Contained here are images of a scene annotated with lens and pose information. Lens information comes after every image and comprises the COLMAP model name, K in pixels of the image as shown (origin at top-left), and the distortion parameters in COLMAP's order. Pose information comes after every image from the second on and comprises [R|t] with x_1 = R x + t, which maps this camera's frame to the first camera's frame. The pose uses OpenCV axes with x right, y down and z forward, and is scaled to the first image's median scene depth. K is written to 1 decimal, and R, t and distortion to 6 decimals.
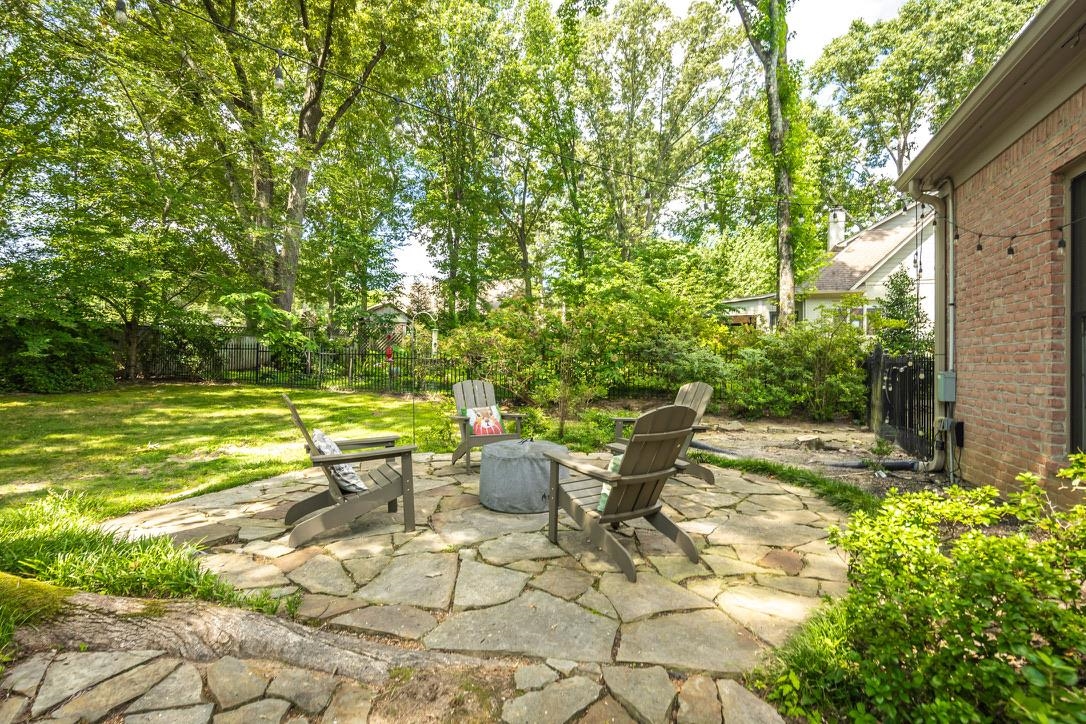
lens RADIAL K [[532.4, 0, 537.0], [0, 532.4, 360.9], [0, 0, 1]] dist [0.000406, -0.000142]
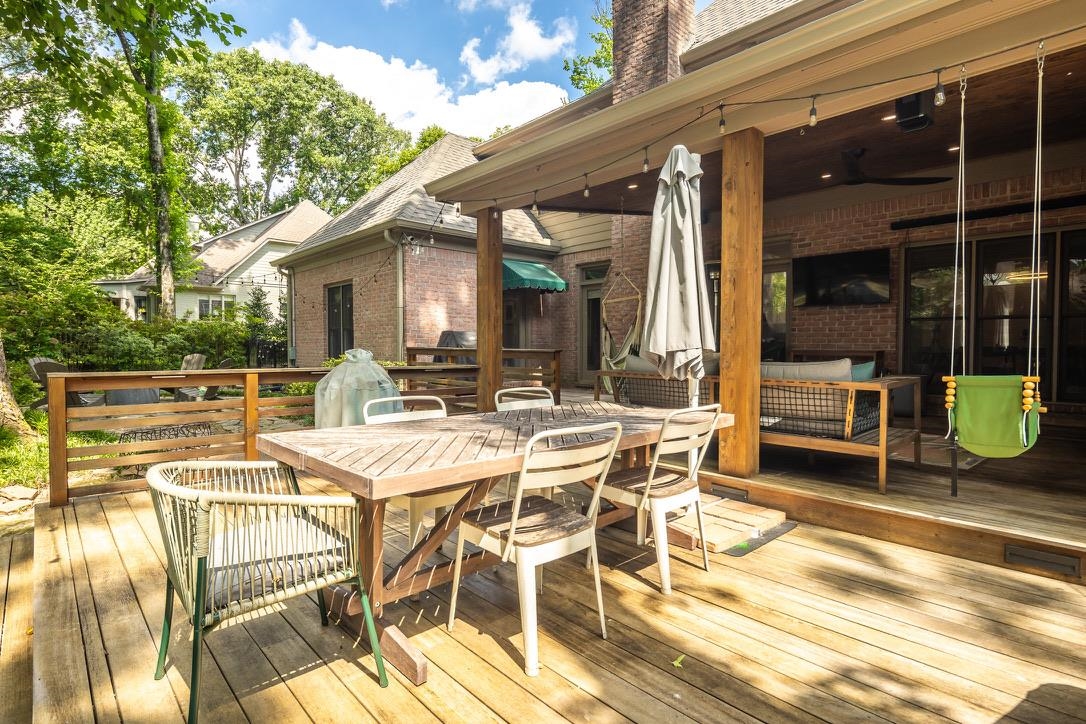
lens RADIAL K [[532.4, 0, 534.7], [0, 532.4, 361.9], [0, 0, 1]] dist [0.000406, -0.000142]
pose [[0.435818, -0.036154, 0.899308, -0.199994], [-0.001321, 0.999166, 0.040809, -0.002759], [-0.900034, -0.018973, 0.435407, -0.225343]]
